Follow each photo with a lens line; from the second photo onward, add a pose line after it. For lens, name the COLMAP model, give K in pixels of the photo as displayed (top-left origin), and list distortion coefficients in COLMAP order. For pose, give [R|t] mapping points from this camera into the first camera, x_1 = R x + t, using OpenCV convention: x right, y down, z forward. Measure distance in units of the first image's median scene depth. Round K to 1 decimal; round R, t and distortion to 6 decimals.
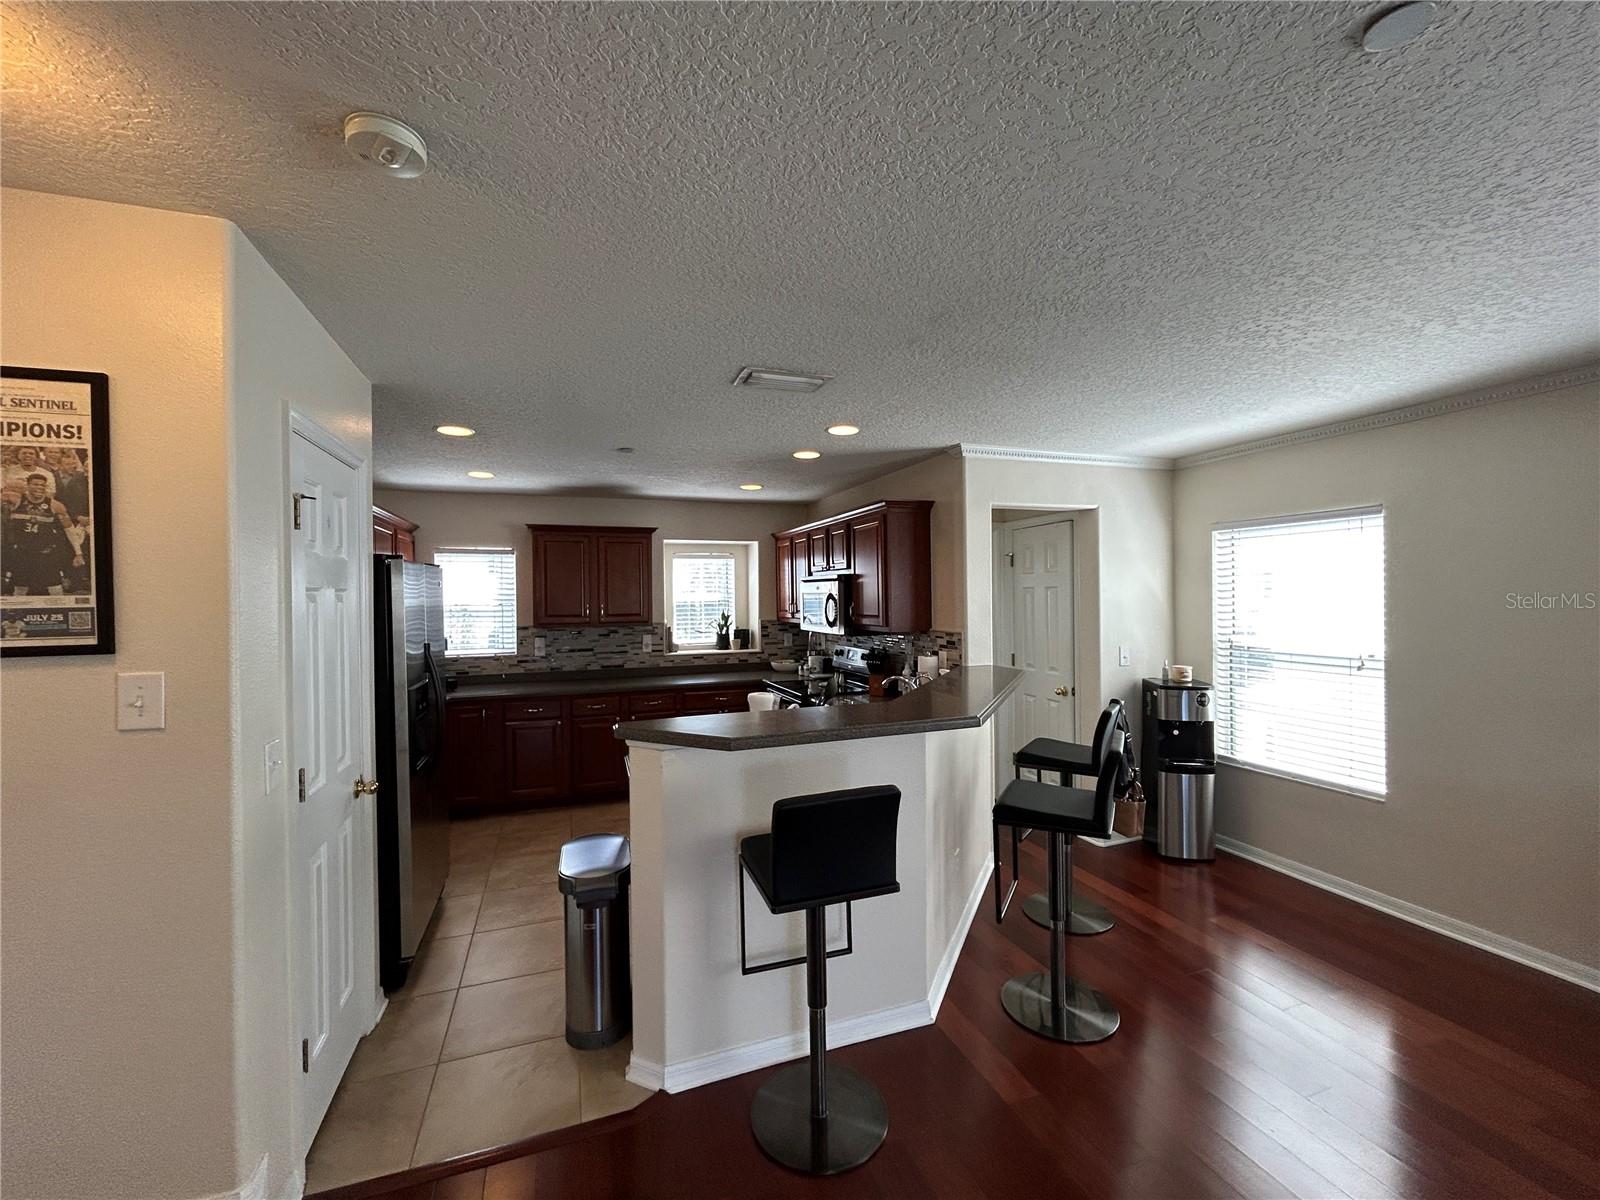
lens RADIAL K [[657.2, 0, 794.2], [0, 657.2, 594.4], [0, 0, 1]] dist [0.002943, -0.000628]
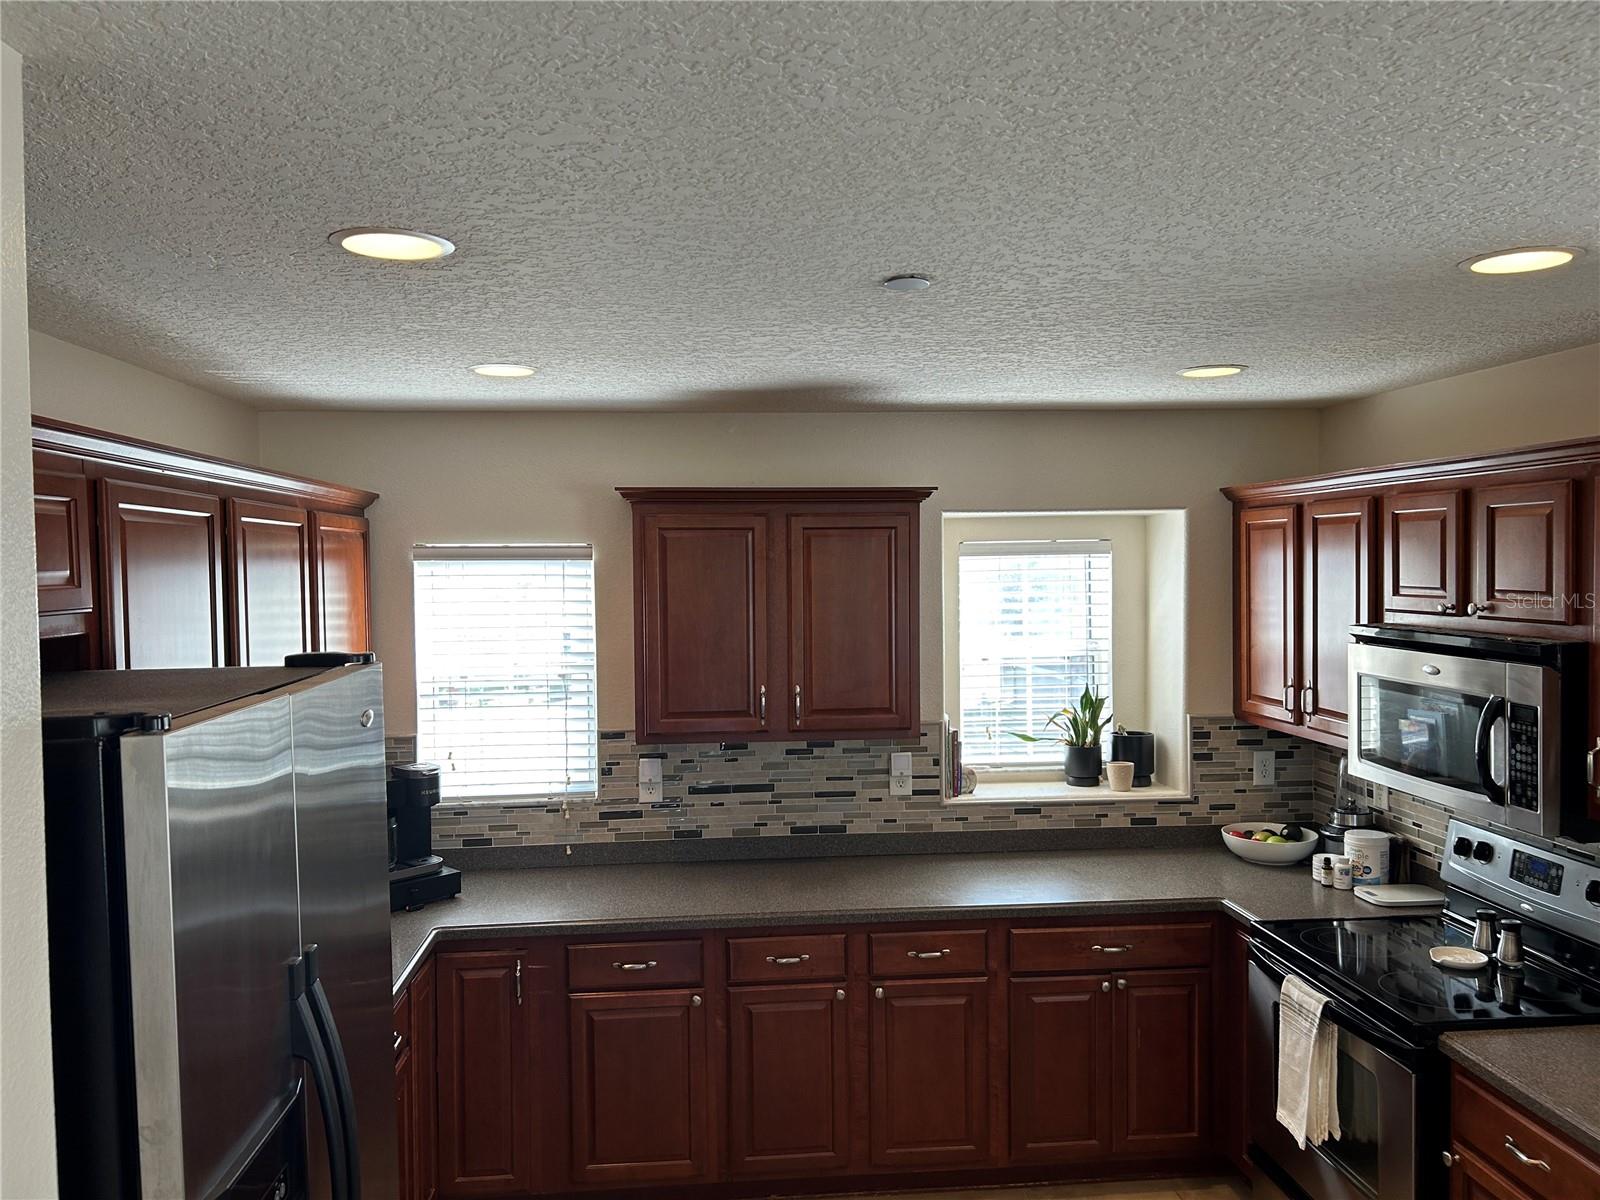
lens RADIAL K [[1207.0, 0, 801.9], [0, 1207.0, 600.4], [0, 0, 1]] dist [0.045381, -0.025442]
pose [[0.970444, 0.007630, -0.241207, -0.105855], [0.000811, 0.999391, 0.034874, -0.056559], [0.241326, -0.034039, 0.969847, 0.274157]]
